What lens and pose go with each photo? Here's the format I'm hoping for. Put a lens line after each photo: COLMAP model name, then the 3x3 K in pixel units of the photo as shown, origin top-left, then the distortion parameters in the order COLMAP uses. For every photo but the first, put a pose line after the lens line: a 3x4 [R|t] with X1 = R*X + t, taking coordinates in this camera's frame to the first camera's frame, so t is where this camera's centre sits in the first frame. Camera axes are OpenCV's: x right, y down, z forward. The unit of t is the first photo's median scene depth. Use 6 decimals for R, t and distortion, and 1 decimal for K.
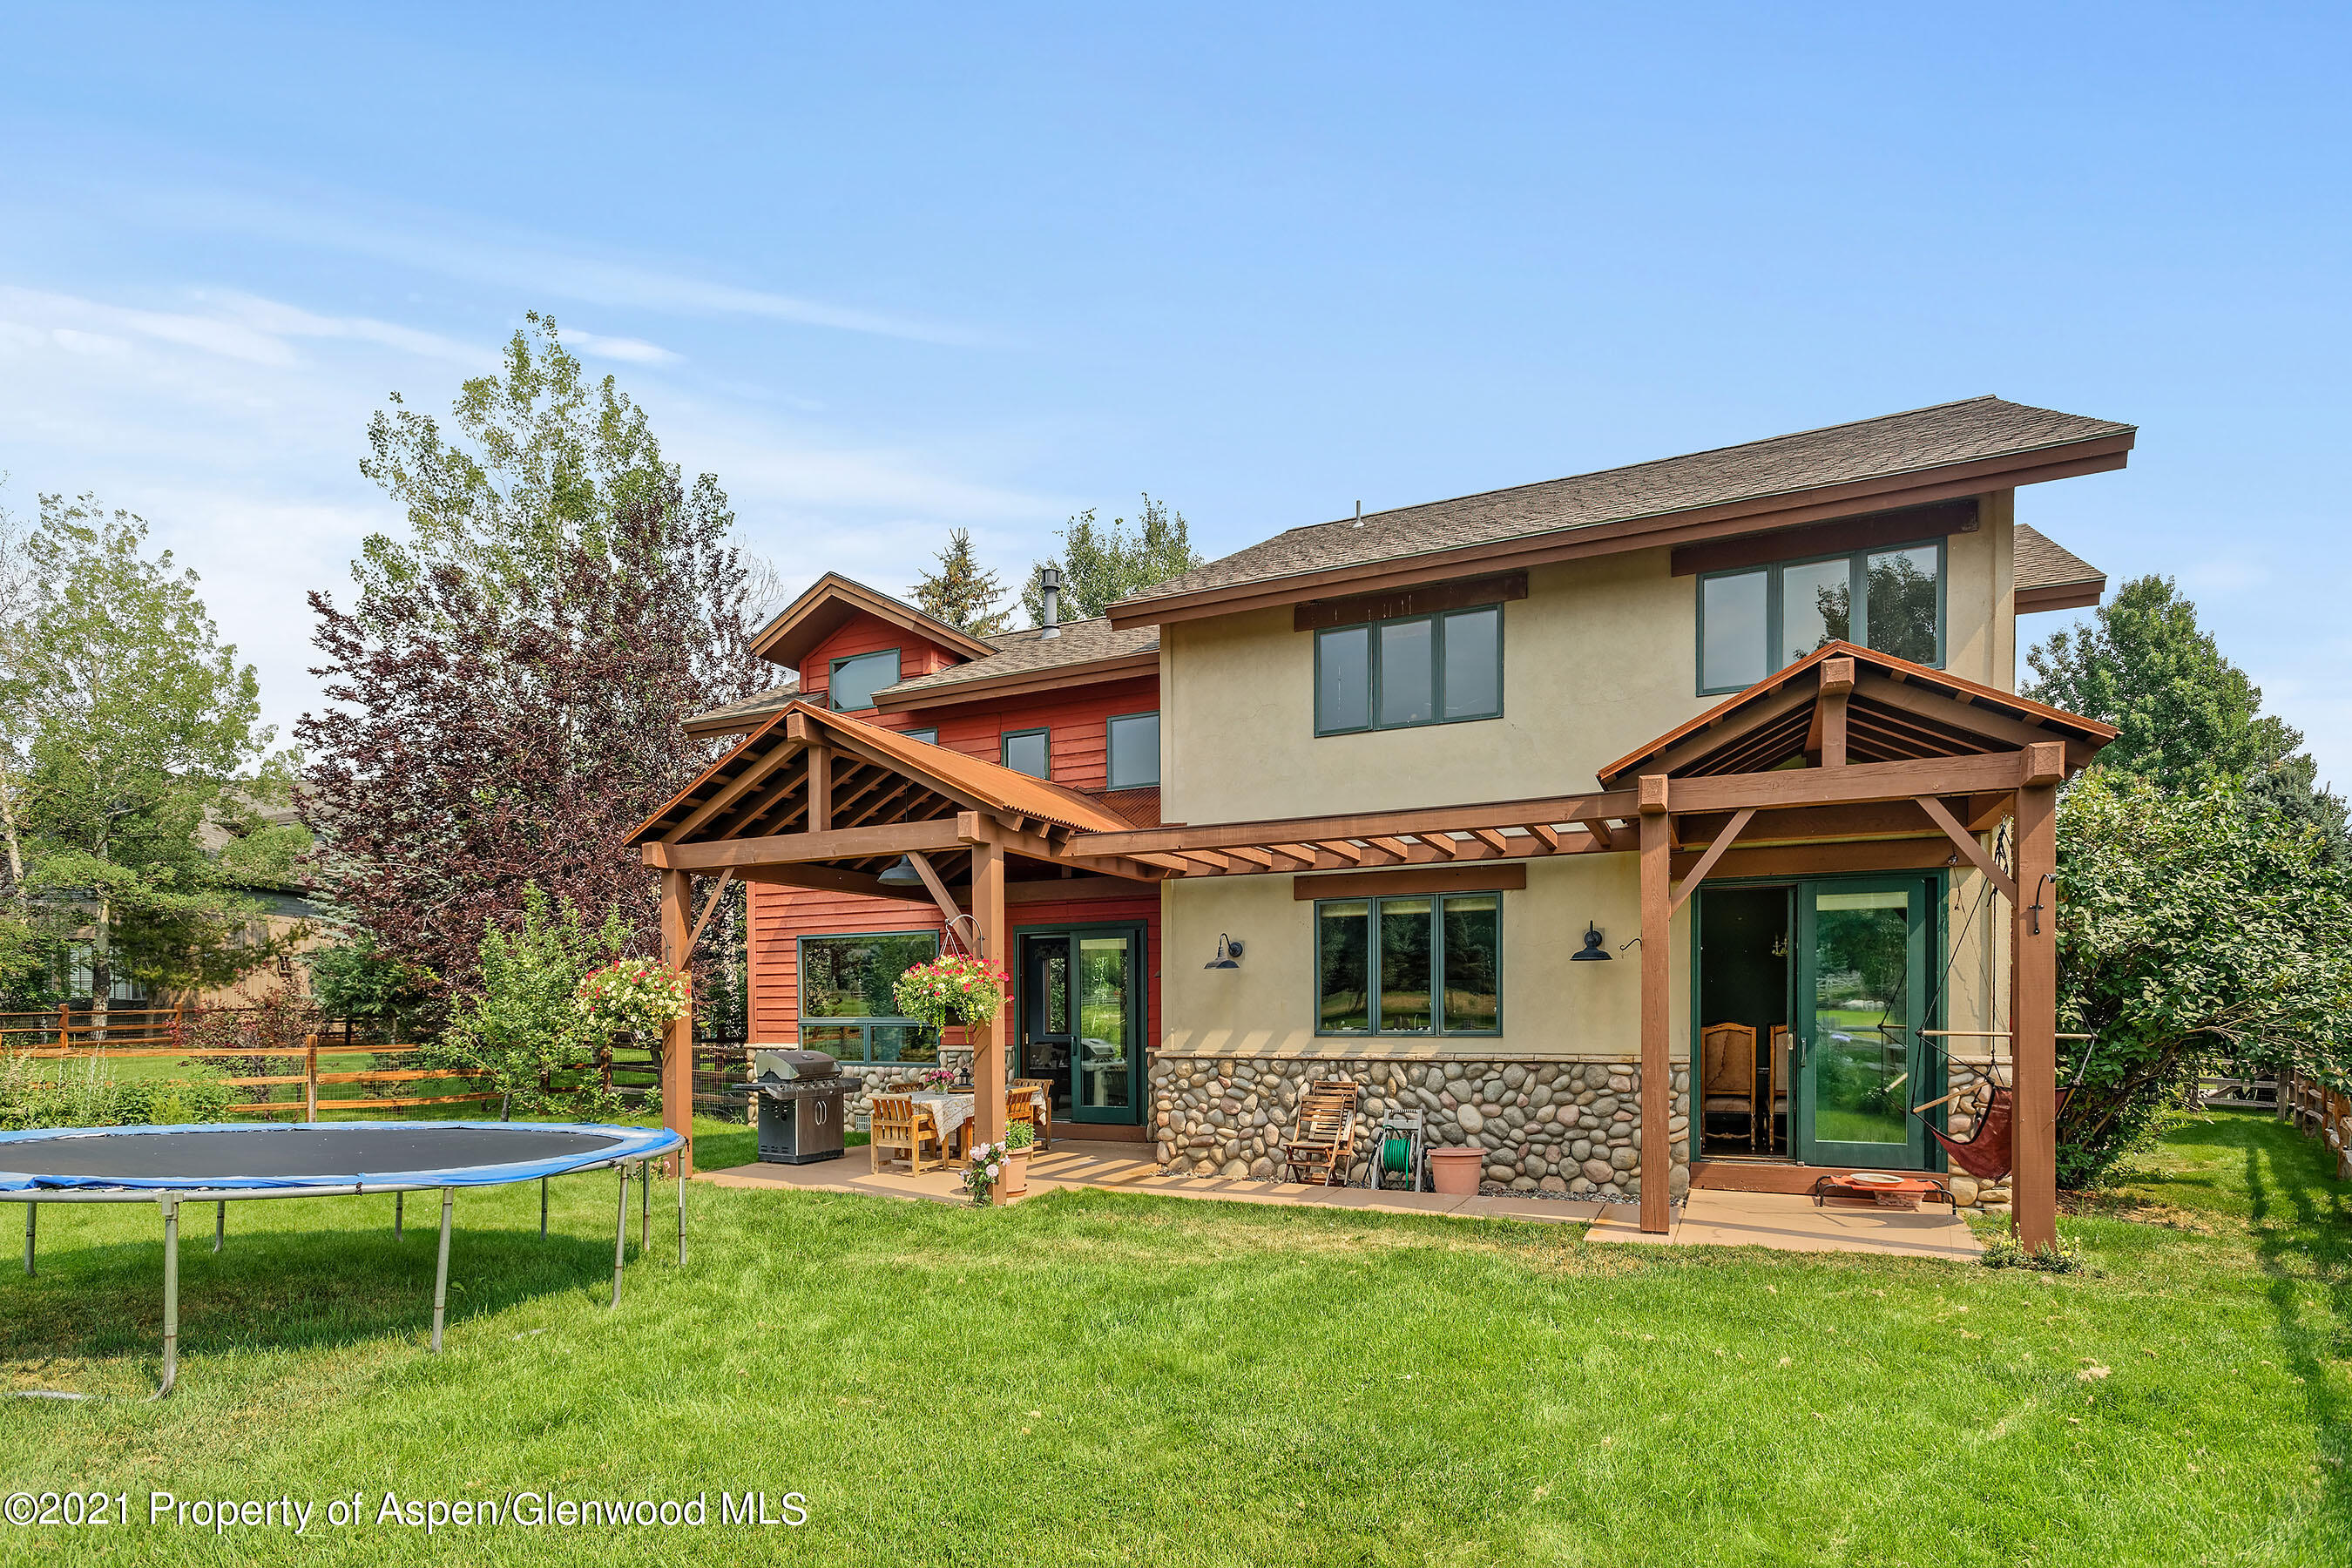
lens RADIAL K [[1122.8, 0, 1206.8], [0, 1122.8, 1009.1], [0, 0, 1]] dist [-0.001933, 0.001413]
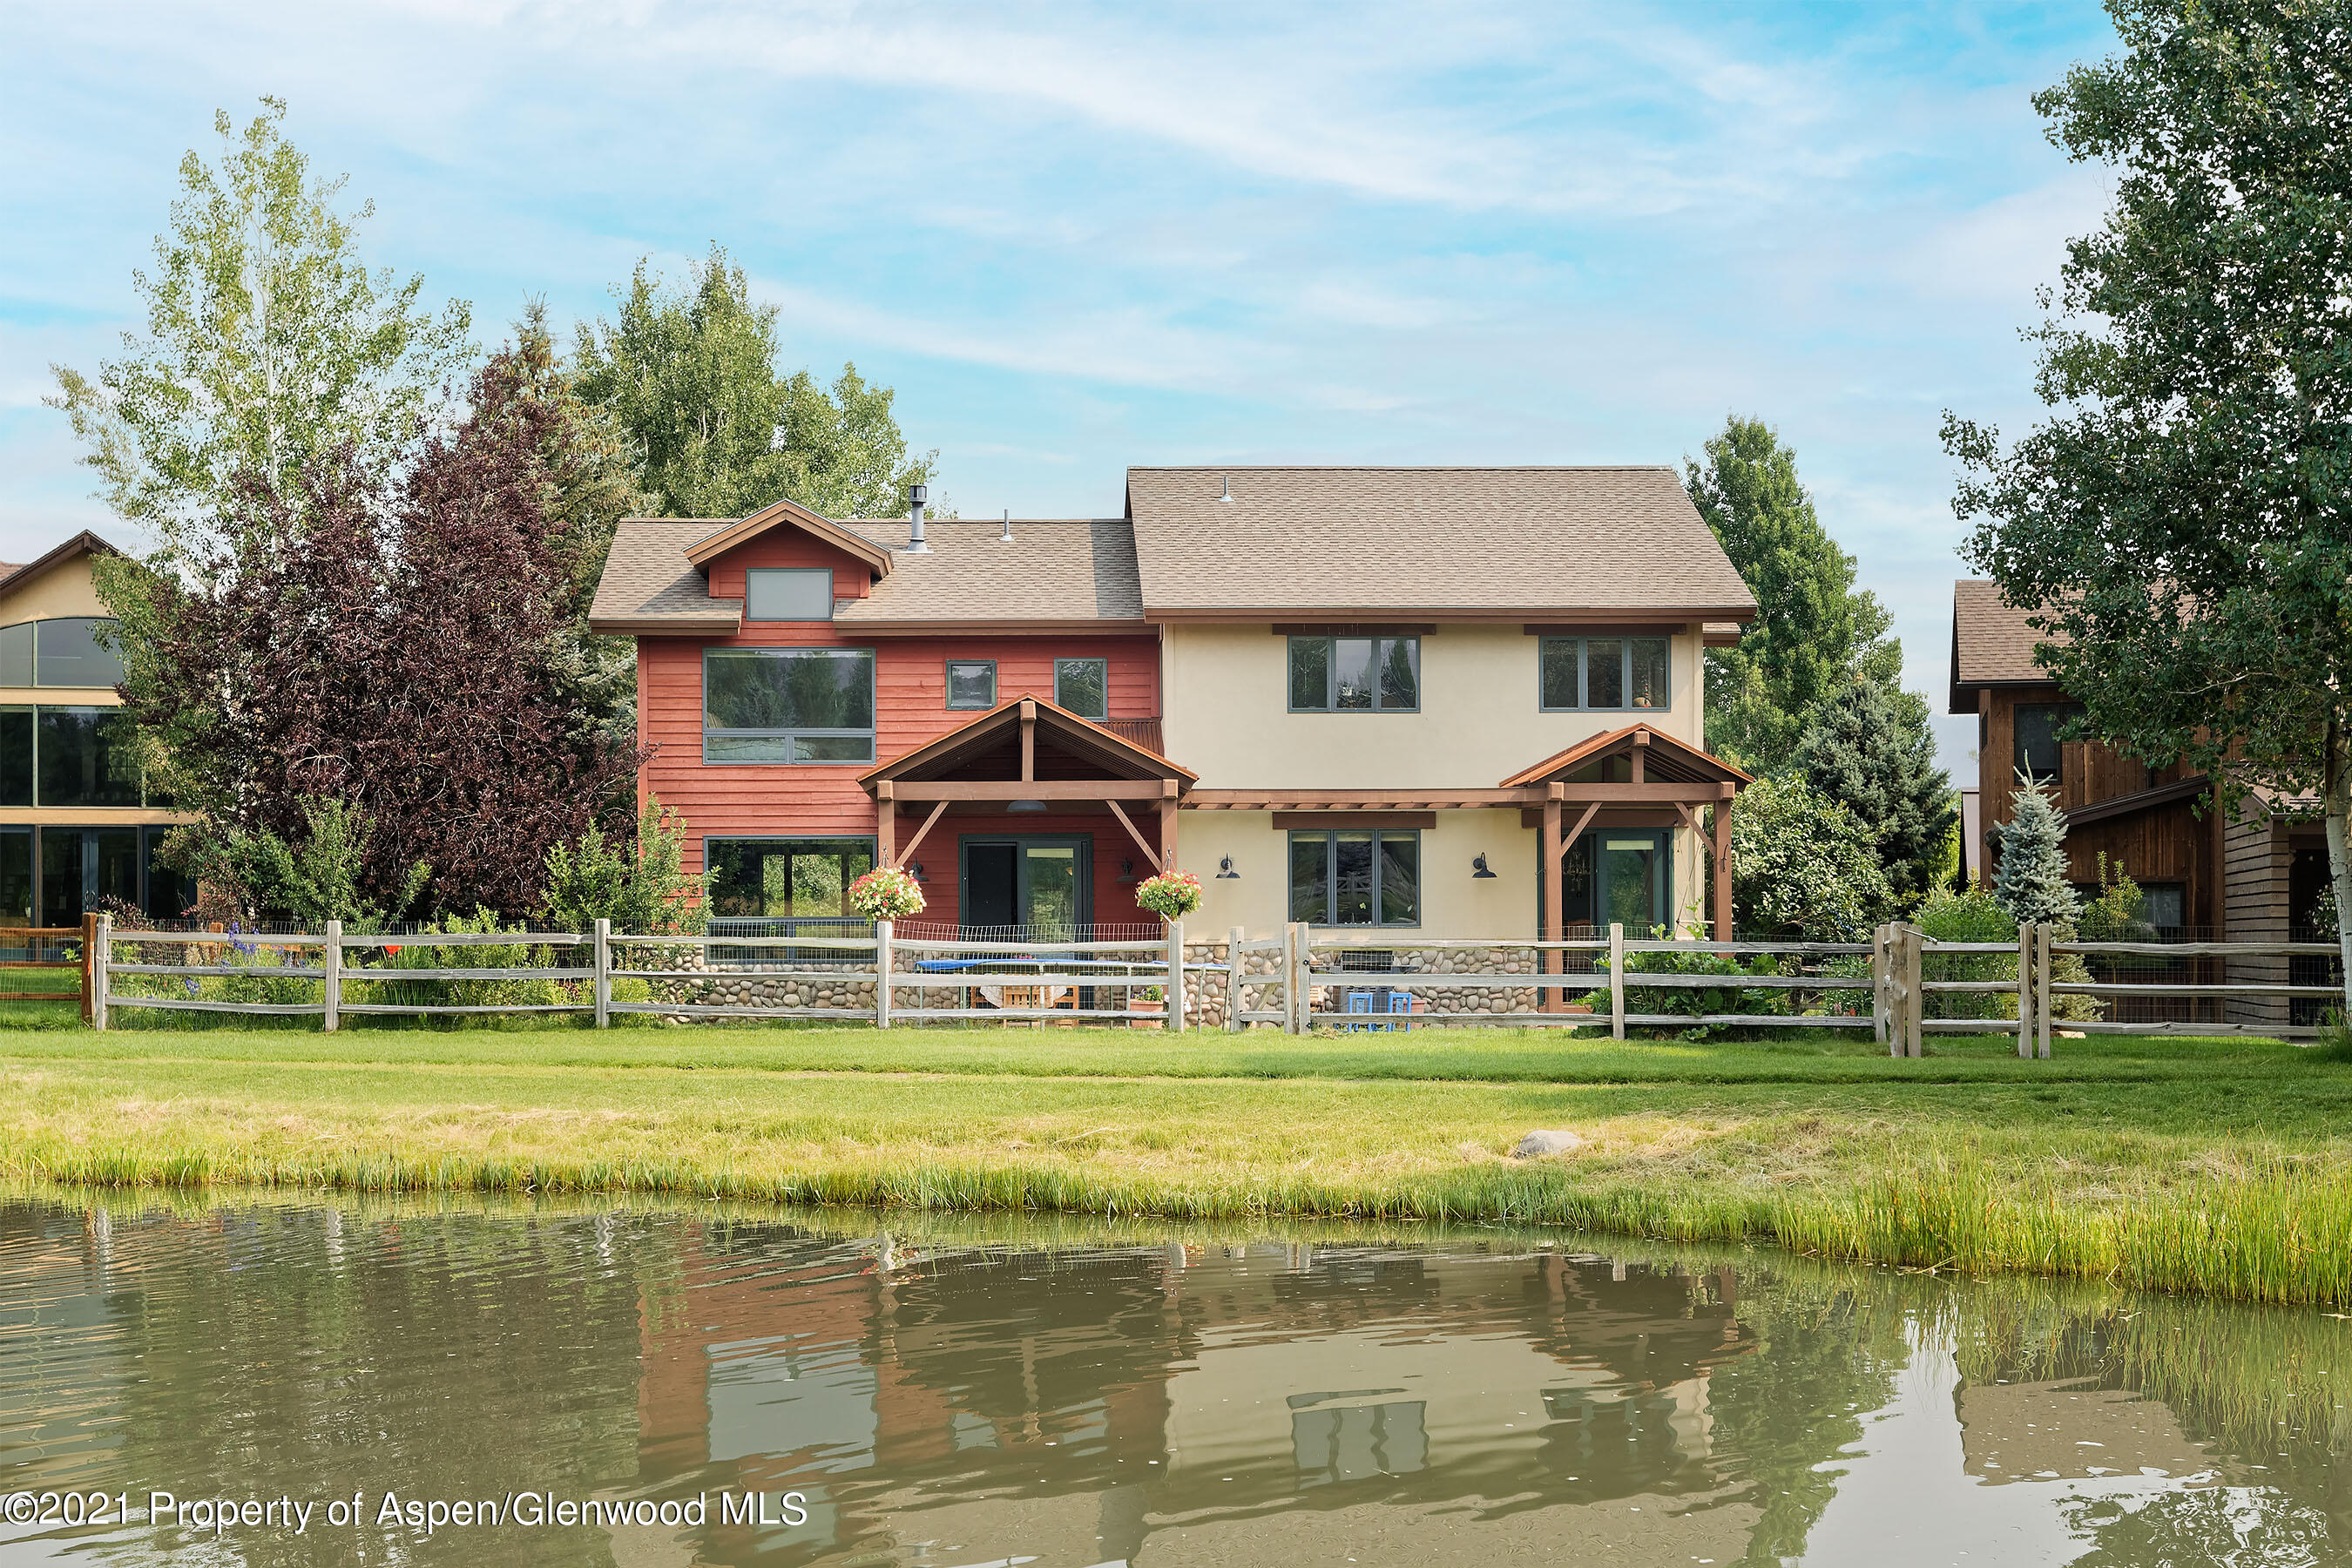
lens RADIAL K [[2368.7, 0, 1175.1], [0, 2368.7, 784.7], [0, 0, 1]] dist [0.021928, 0.000000]
pose [[0.896638, 0.028907, 0.441821, -1.326765], [-0.001870, 0.998105, -0.061507, 0.027411], [-0.442761, 0.054324, 0.894992, -1.559942]]
